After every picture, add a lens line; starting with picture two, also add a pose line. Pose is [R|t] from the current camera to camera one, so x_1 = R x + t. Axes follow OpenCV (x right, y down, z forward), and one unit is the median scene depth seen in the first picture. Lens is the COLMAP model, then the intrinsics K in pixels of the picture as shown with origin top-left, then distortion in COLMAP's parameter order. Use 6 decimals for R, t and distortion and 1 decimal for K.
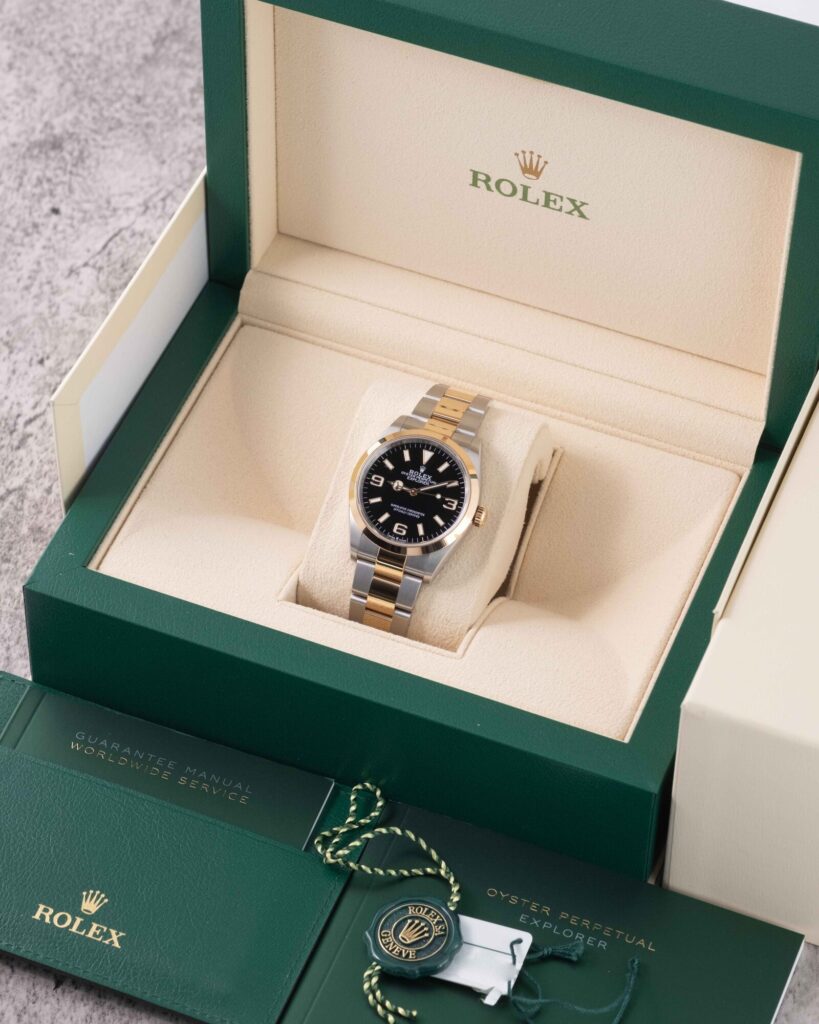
lens RADIAL K [[3914.1, 0, 409.5], [0, 3914.1, 512.0], [0, 0, 1]] dist [0.280020, -1.717807]
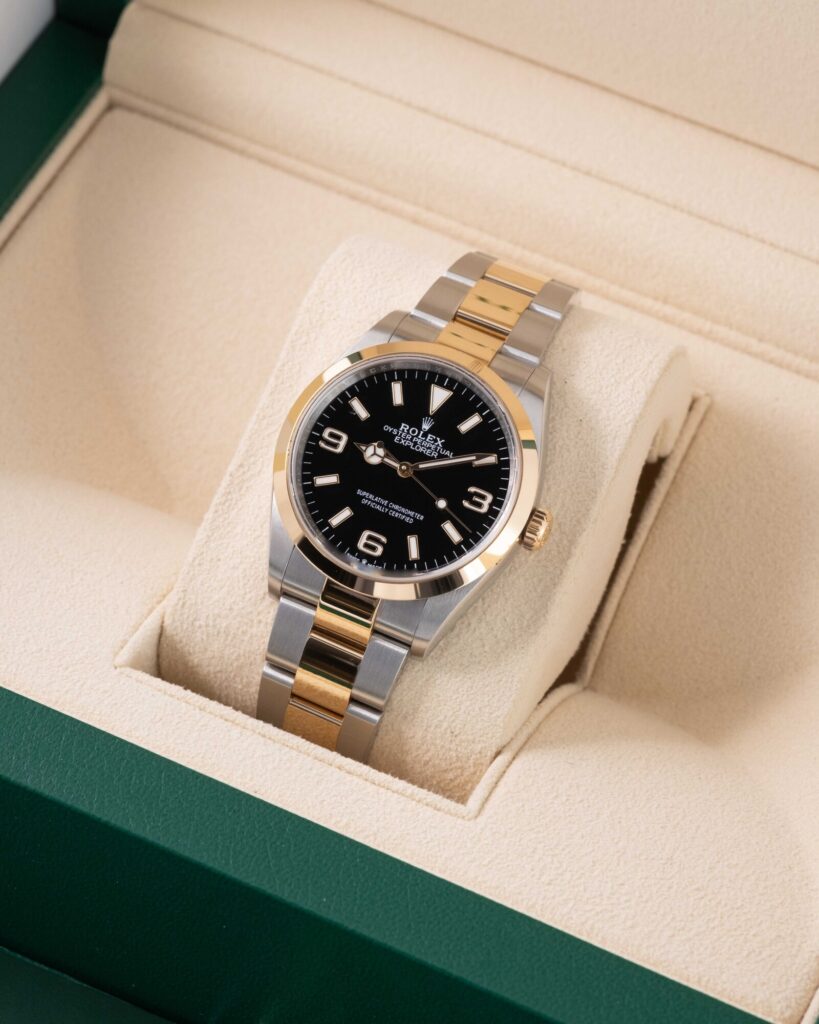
lens RADIAL K [[3914.1, 0, 409.5], [0, 3914.1, 512.0], [0, 0, 1]] dist [0.280020, -1.717807]
pose [[0.996921, 0.077069, -0.014448, 0.009044], [-0.076414, 0.996214, 0.041462, -0.020050], [0.017589, -0.040230, 0.999036, 0.505978]]
